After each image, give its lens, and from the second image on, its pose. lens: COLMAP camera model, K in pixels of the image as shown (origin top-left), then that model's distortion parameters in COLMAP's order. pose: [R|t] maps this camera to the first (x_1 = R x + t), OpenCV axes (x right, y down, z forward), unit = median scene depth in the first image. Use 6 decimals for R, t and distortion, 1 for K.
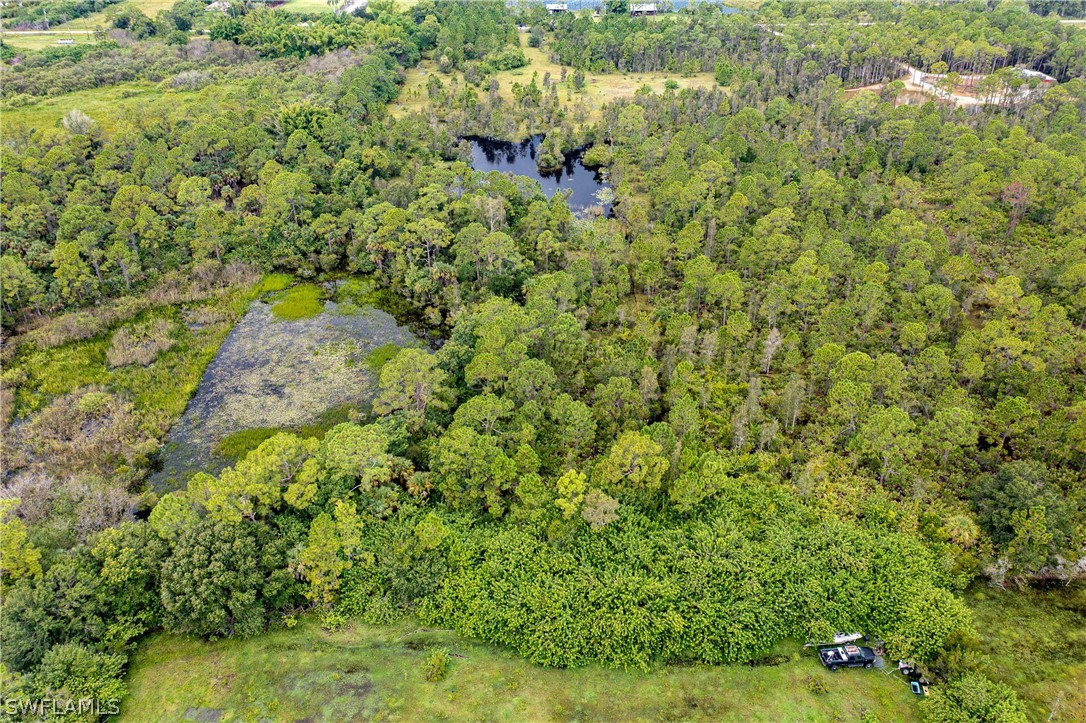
lens RADIAL K [[869.4, 0, 543.0], [0, 869.4, 361.5], [0, 0, 1]] dist [0.000248, 0.001837]
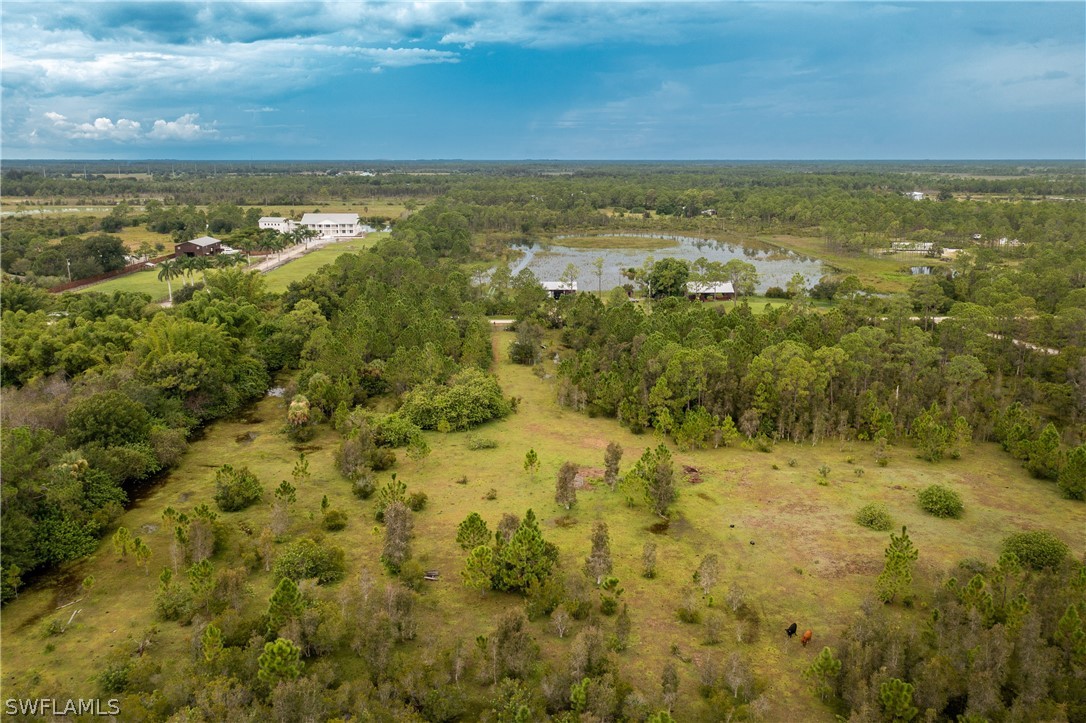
lens RADIAL K [[869.4, 0, 543.0], [0, 869.4, 361.5], [0, 0, 1]] dist [0.000248, 0.001837]
pose [[0.999655, 0.004215, 0.025943, -0.021720], [0.003678, 0.954908, -0.296879, -0.421963], [-0.026025, 0.296872, 0.954563, 1.039081]]
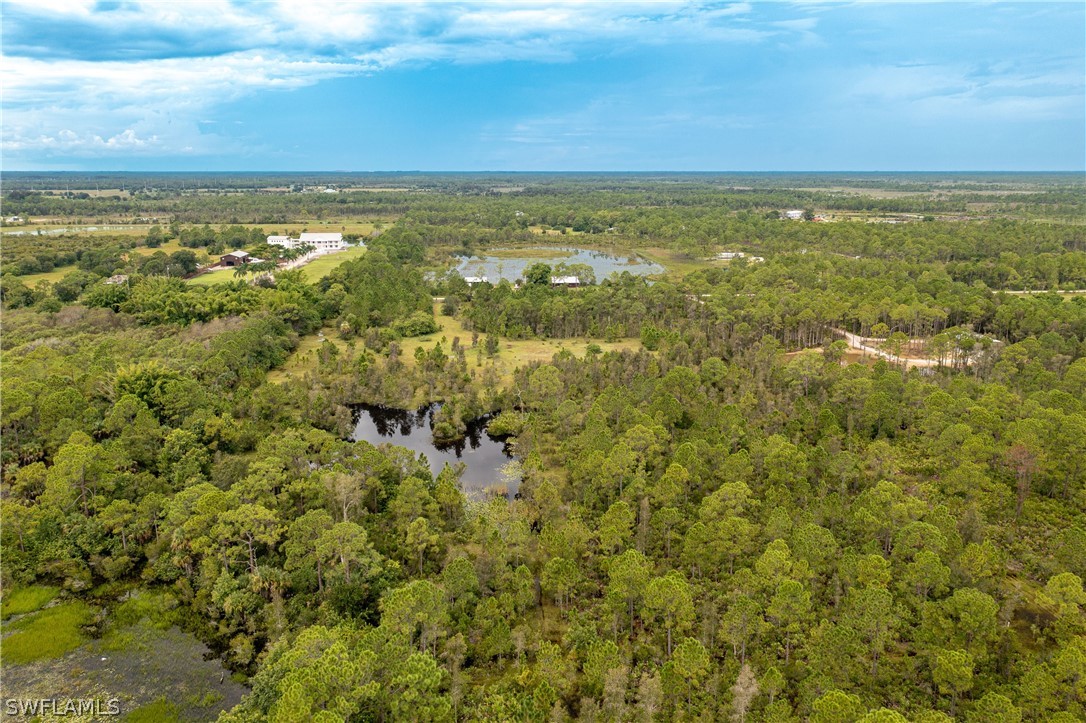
lens RADIAL K [[885.5, 0, 545.2], [0, 885.5, 335.4], [0, 0, 1]] dist [0.001081, -0.002646]
pose [[0.997366, -0.003282, 0.072457, 0.047249], [0.027599, 0.940998, -0.337284, -0.034986], [-0.067075, 0.338396, 0.938610, 0.207381]]
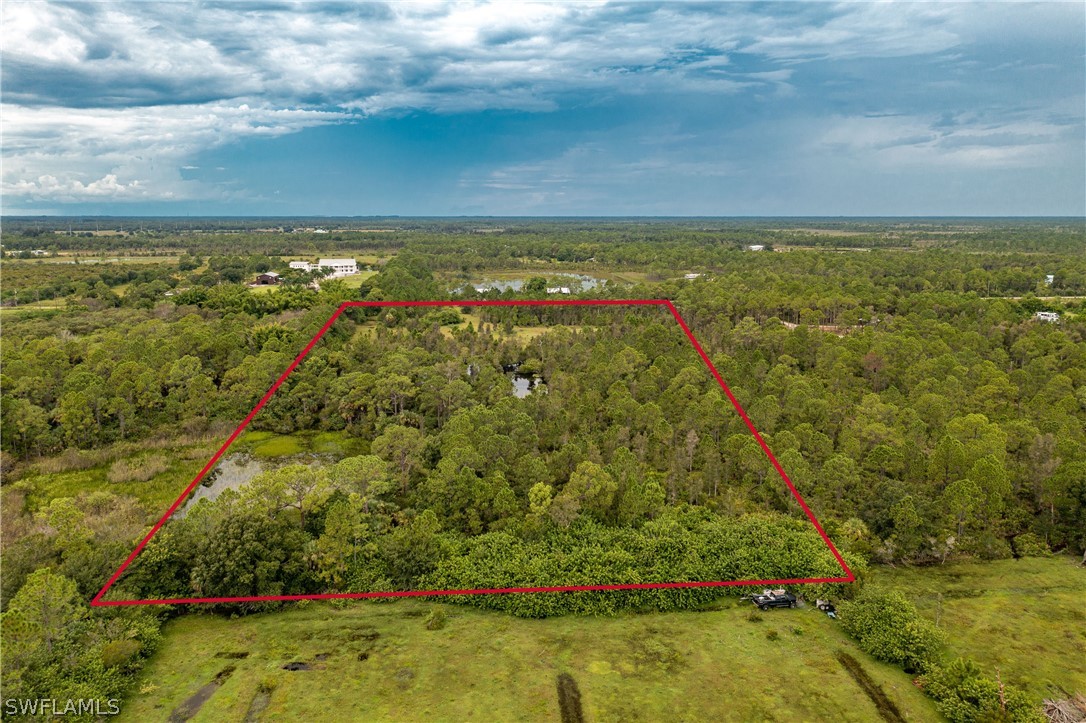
lens RADIAL K [[869.4, 0, 543.0], [0, 869.4, 361.5], [0, 0, 1]] dist [0.000248, 0.001837]
pose [[0.995208, -0.005480, 0.097631, -0.041302], [0.039852, 0.934481, -0.353776, 0.203349], [-0.089295, 0.355972, 0.930221, -0.101621]]
